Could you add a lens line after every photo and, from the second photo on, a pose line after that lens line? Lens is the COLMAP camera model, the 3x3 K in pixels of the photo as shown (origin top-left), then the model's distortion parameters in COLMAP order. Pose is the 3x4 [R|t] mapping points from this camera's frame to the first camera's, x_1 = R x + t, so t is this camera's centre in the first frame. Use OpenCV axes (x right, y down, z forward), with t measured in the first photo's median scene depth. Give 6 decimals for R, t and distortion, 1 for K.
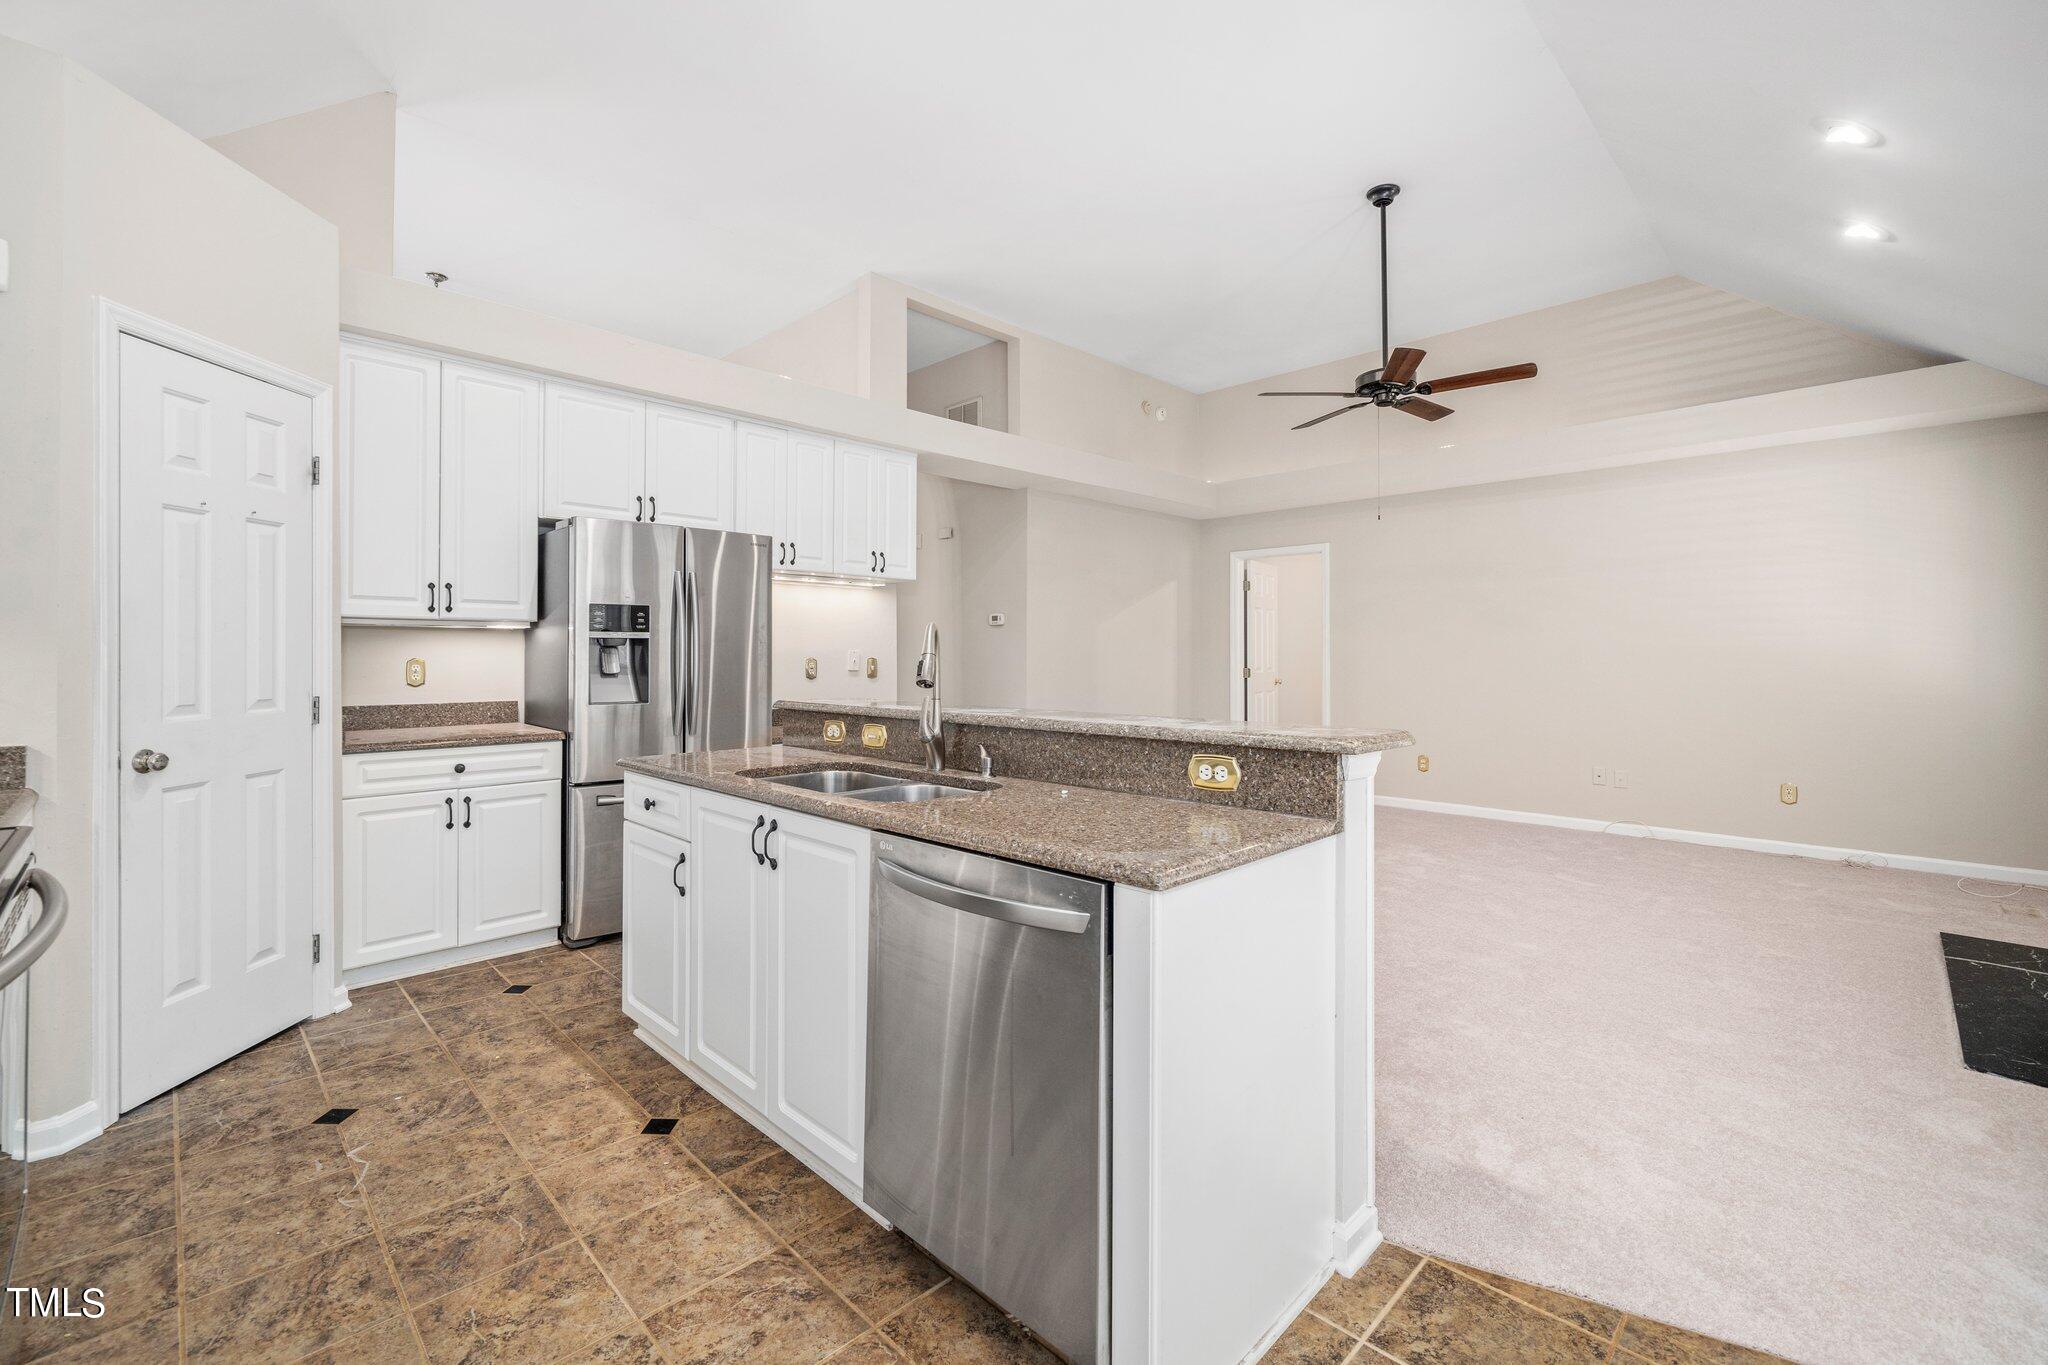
lens RADIAL K [[862.0, 0, 963.2], [0, 862.0, 649.1], [0, 0, 1]] dist [0.000363, 0.000250]
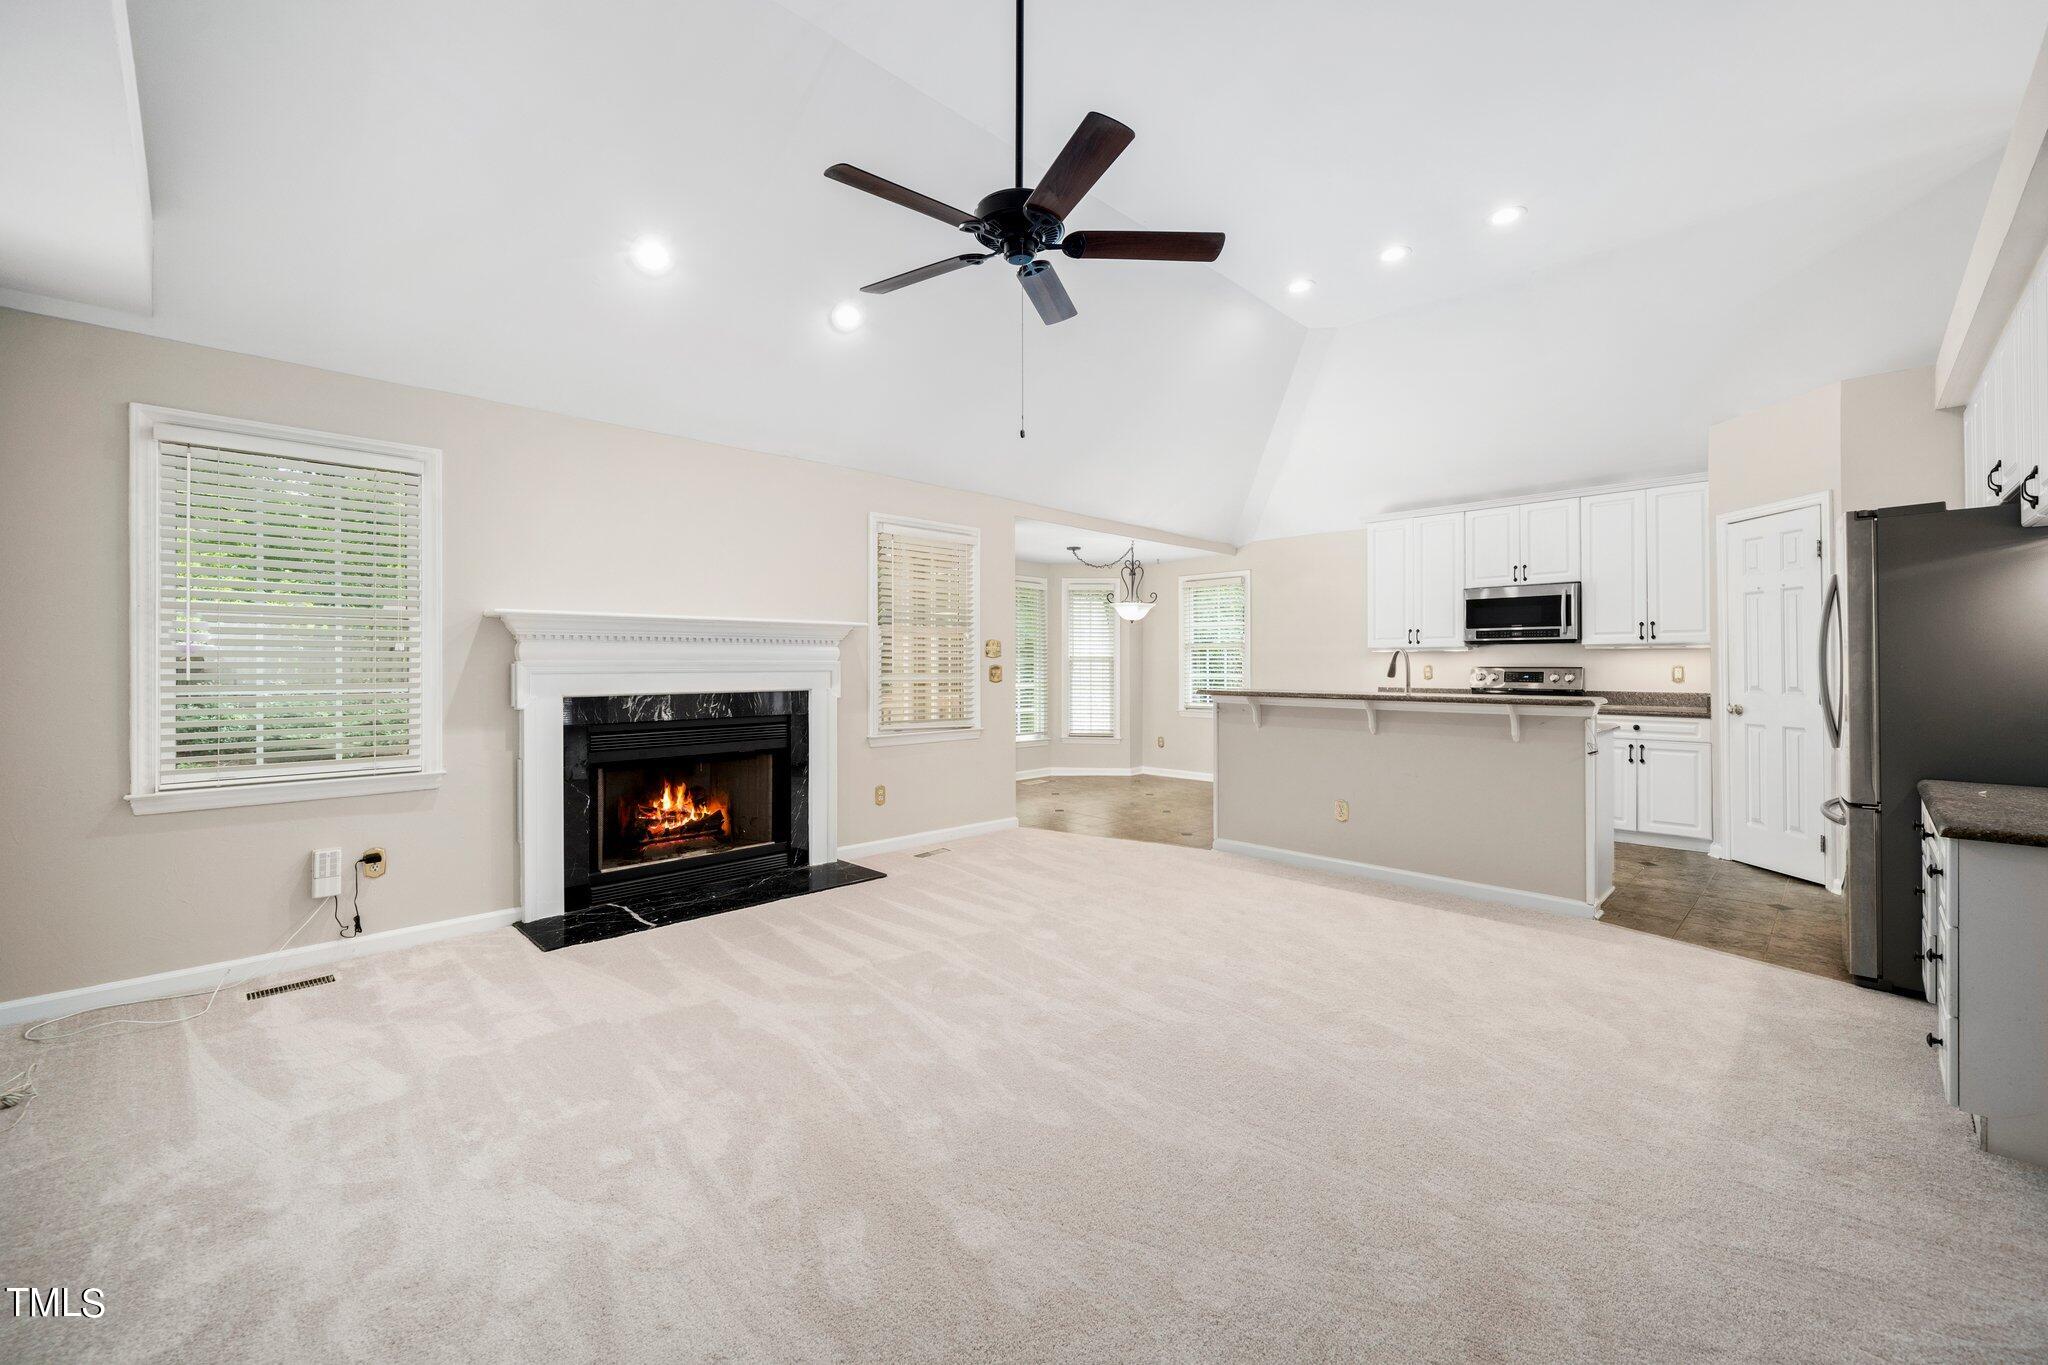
lens RADIAL K [[827.8, 0, 1014.9], [0, 827.8, 663.2], [0, 0, 1]] dist [-0.001622, -0.000042]
pose [[-0.999612, 0.002116, -0.027791, 0.893196], [0.002264, 0.999983, -0.005311, 0.014677], [0.027779, -0.005372, -0.999600, 2.783831]]
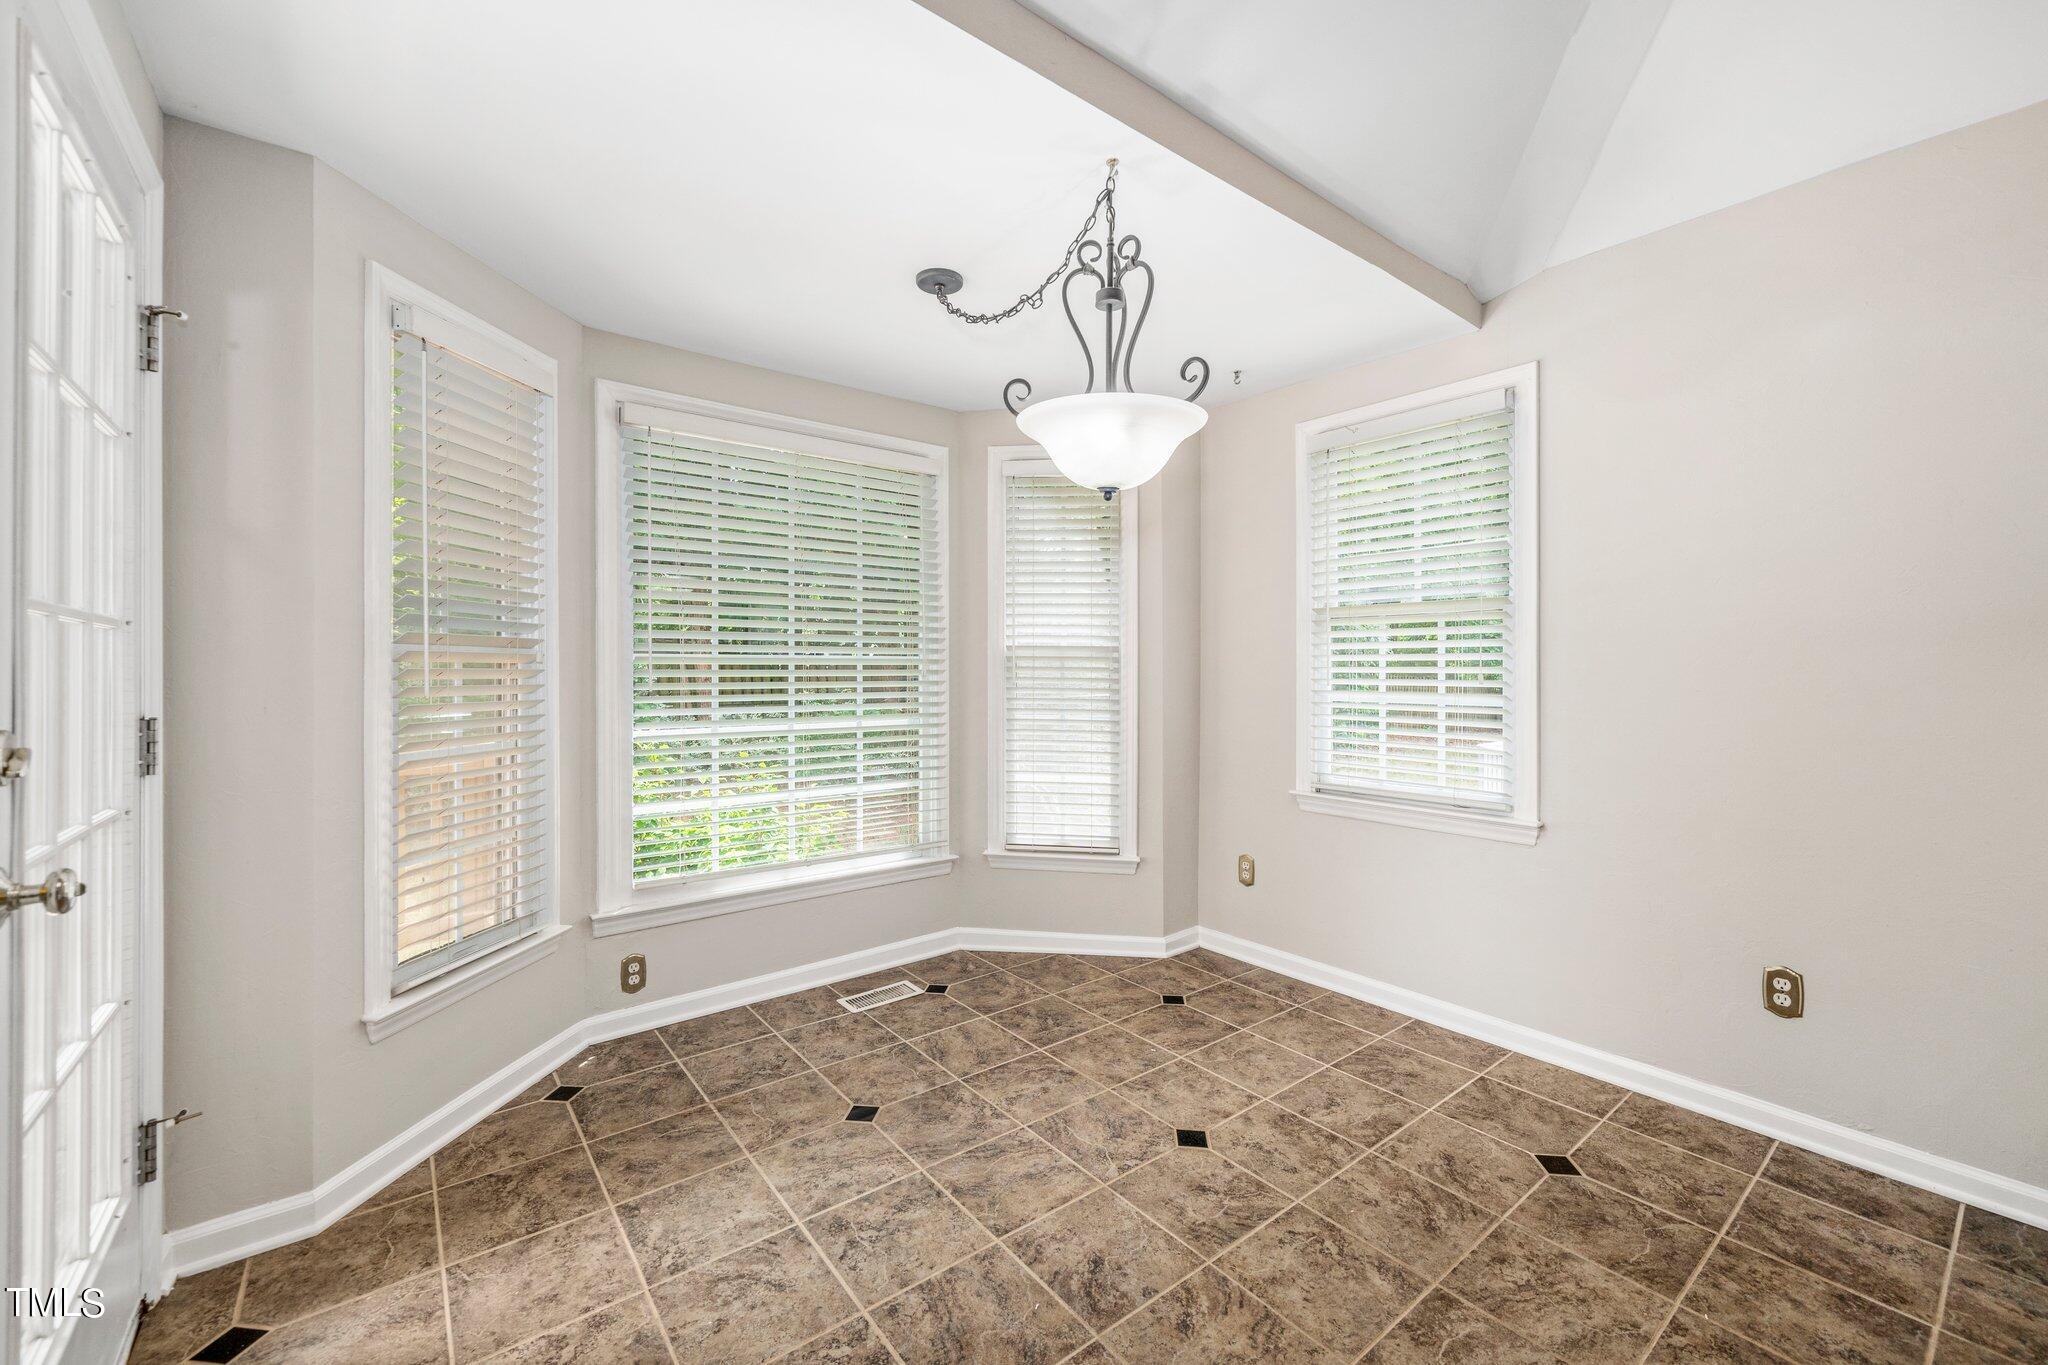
lens RADIAL K [[827.8, 0, 1014.9], [0, 827.8, 663.2], [0, 0, 1]] dist [-0.001622, -0.000042]
pose [[-0.996212, 0.005536, 0.086776, 0.431531], [0.005128, 0.999975, -0.004931, 0.002378], [-0.086801, -0.004467, -0.996216, 0.652188]]
